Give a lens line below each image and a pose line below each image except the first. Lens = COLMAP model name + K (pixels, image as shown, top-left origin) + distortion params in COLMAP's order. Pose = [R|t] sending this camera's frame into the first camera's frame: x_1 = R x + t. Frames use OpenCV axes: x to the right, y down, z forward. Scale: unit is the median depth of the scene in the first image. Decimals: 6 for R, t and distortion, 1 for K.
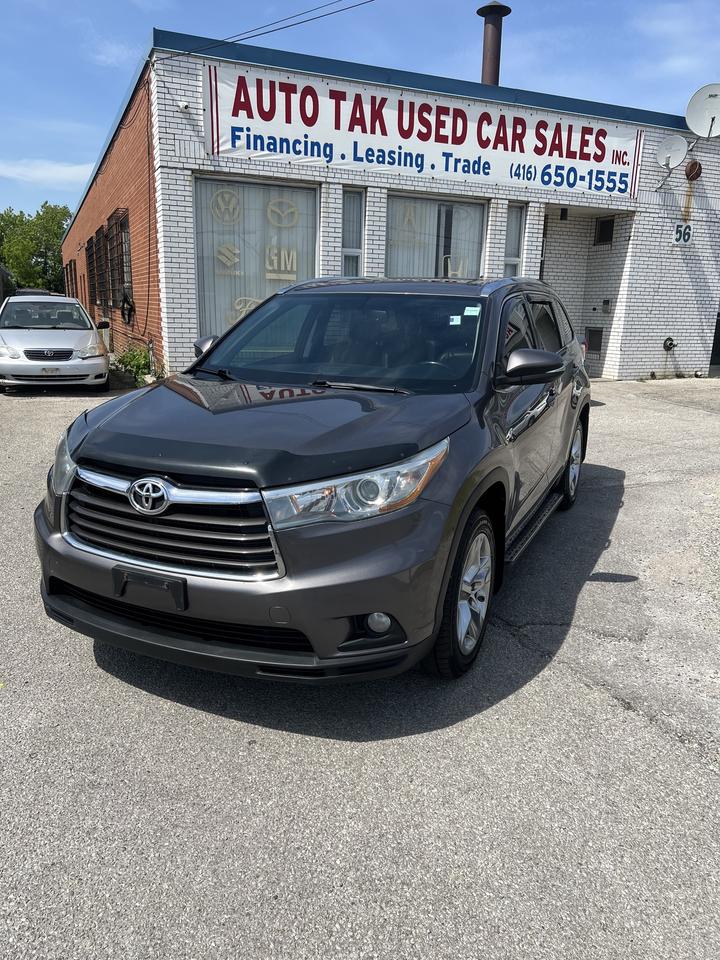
lens RADIAL K [[696.6, 0, 368.3], [0, 696.6, 469.2], [0, 0, 1]] dist [0.047920, -0.049617]
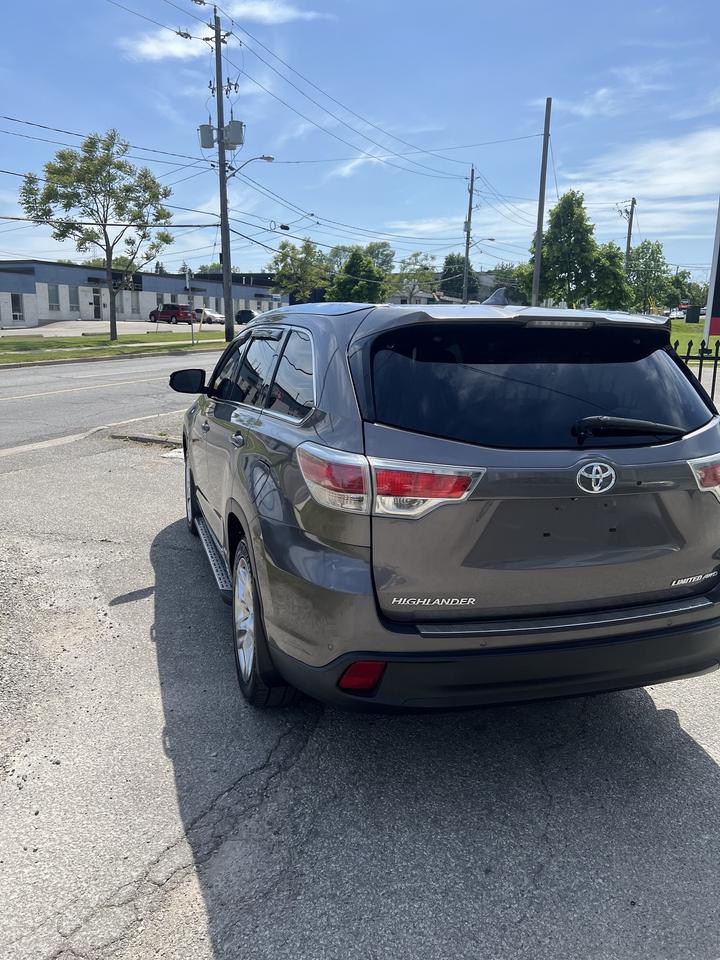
lens RADIAL K [[697.7, 0, 360.0], [0, 697.7, 480.0], [0, 0, 1]] dist [0.048611, -0.049286]
pose [[-0.732250, 0.100034, -0.673649, 0.282350], [-0.183076, 0.923830, 0.336187, -0.149910], [0.655967, 0.369502, -0.658161, 0.660744]]
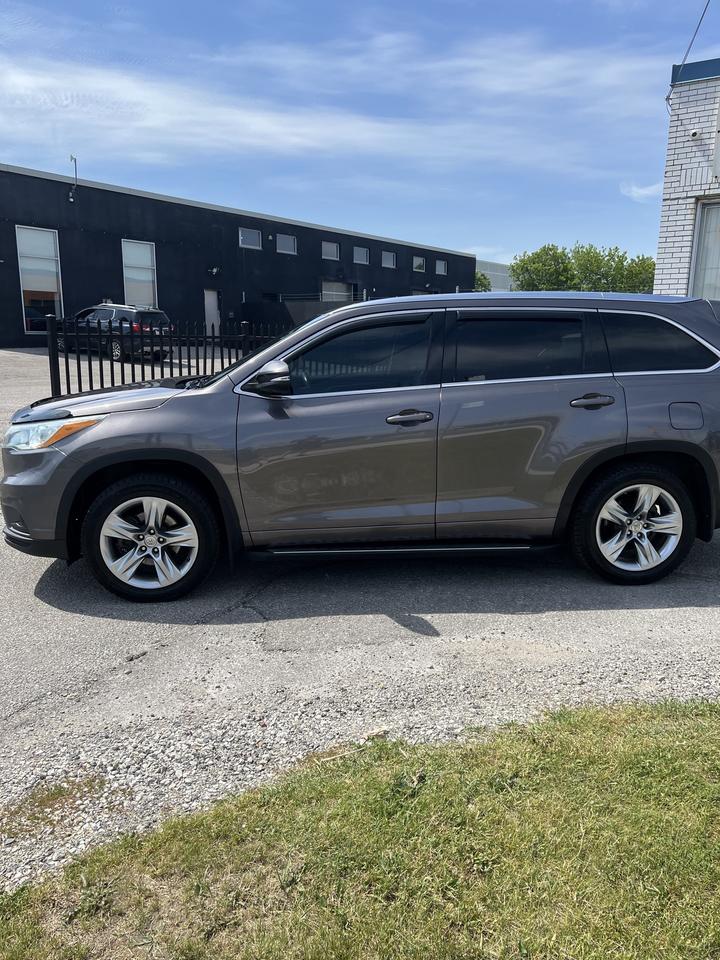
lens RADIAL K [[684.8, 0, 374.4], [0, 684.8, 478.1], [0, 0, 1]] dist [0.115562, -0.138085]
pose [[0.513540, 0.150884, -0.844696, 0.369496], [-0.189018, 0.980129, 0.060161, -0.024949], [0.836988, 0.128767, 0.531855, 0.167636]]
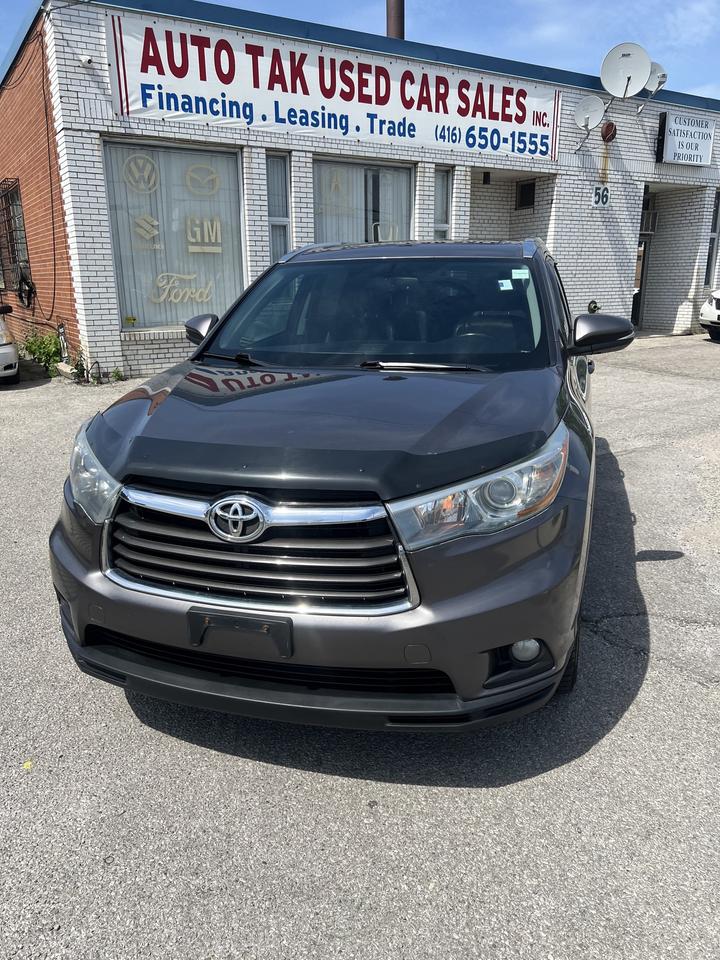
lens RADIAL K [[700.0, 0, 365.9], [0, 700.0, 469.6], [0, 0, 1]] dist [0.051636, -0.052125]
pose [[0.989696, -0.068419, 0.125777, -0.054679], [0.063979, 0.997188, 0.039015, -0.008055], [-0.128093, -0.030566, 0.991291, 0.040704]]
